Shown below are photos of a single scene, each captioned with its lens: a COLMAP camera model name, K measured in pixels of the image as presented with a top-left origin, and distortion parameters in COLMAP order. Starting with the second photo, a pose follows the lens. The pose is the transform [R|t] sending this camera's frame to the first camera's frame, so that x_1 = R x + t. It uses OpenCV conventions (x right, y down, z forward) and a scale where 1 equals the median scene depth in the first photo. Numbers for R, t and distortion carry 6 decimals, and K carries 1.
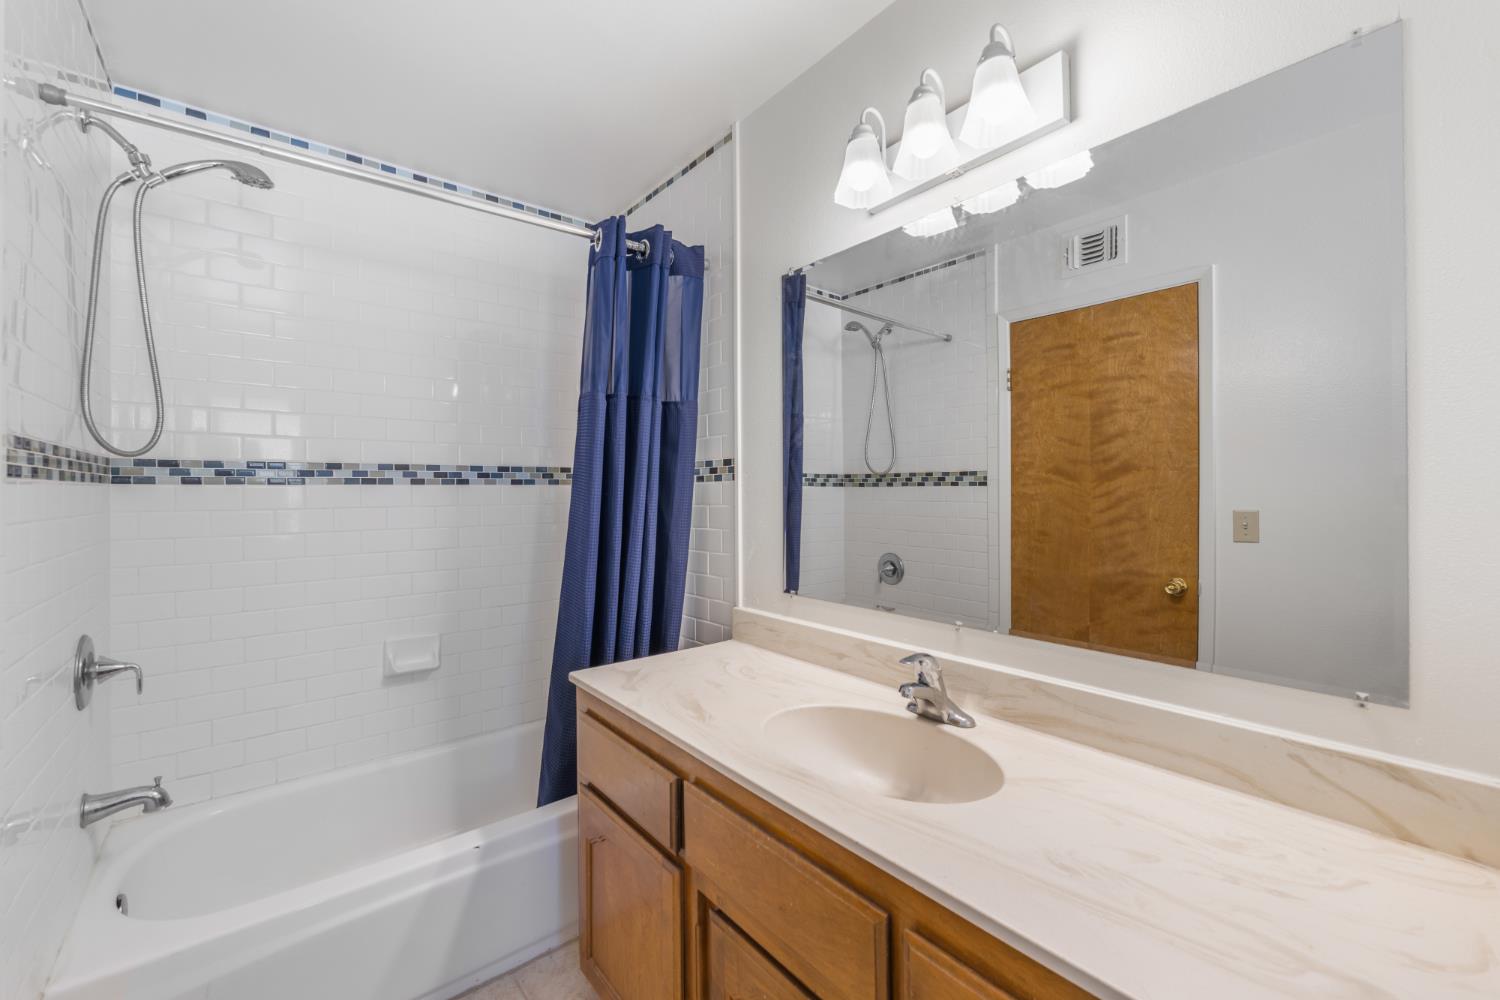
lens RADIAL K [[611.3, 0, 744.7], [0, 611.3, 491.6], [0, 0, 1]] dist [-0.002591, -0.001187]
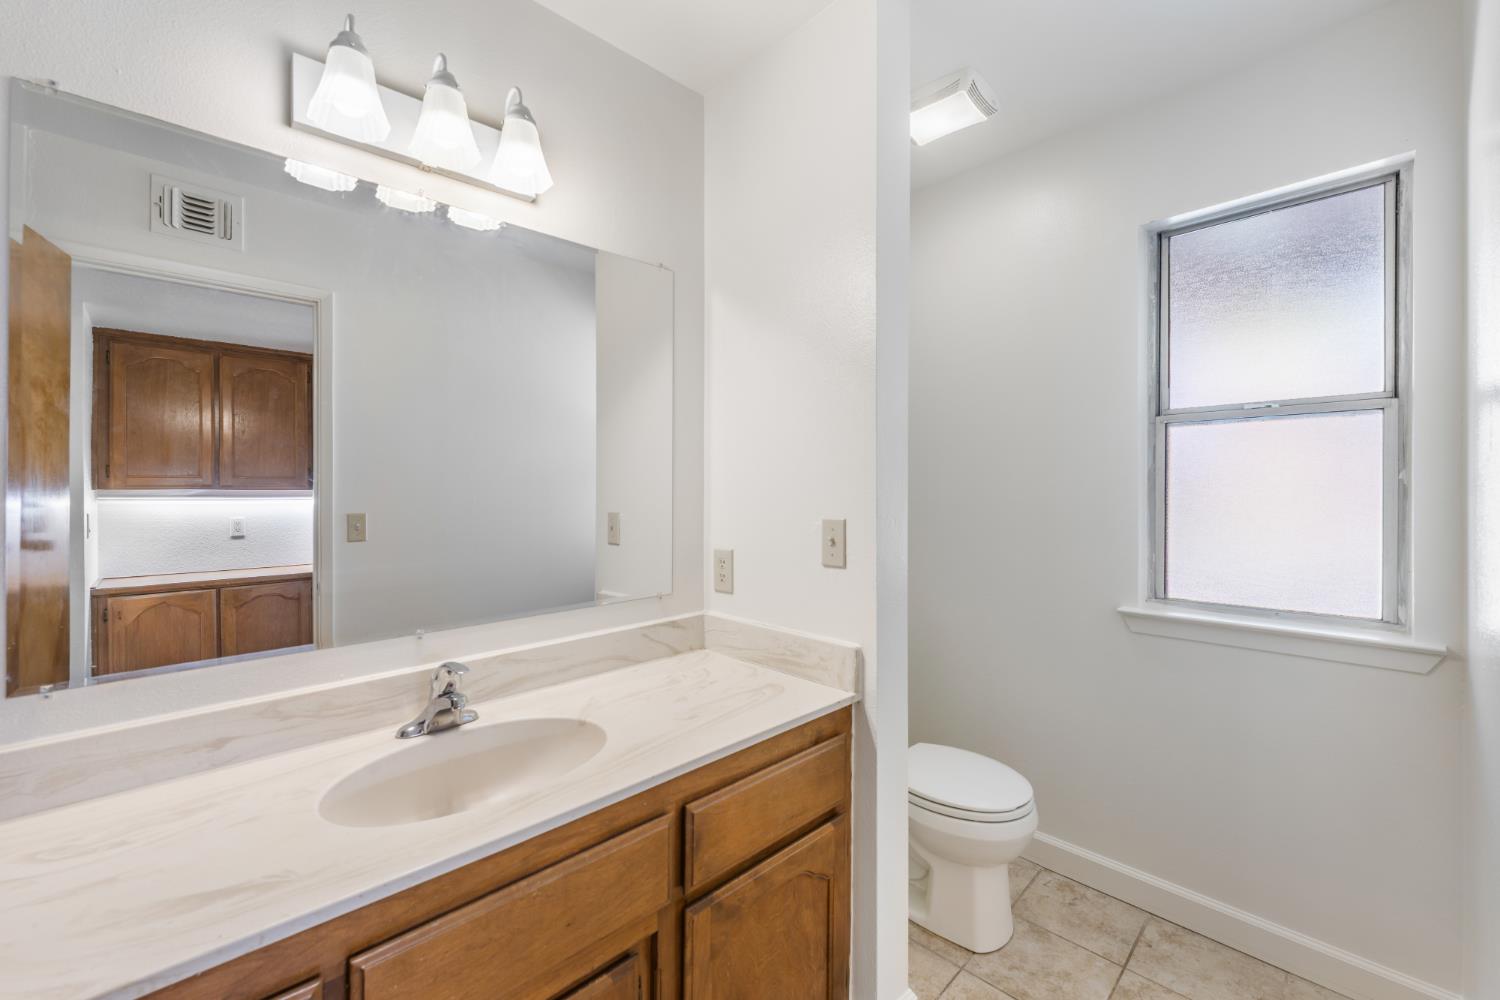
lens RADIAL K [[611.3, 0, 747.2], [0, 611.3, 493.1], [0, 0, 1]] dist [-0.002591, -0.001187]
pose [[-0.091689, -0.004224, 0.995779, -0.730203], [0.009533, 0.999941, 0.005120, -0.004282], [-0.995742, 0.009962, -0.091644, 0.628768]]
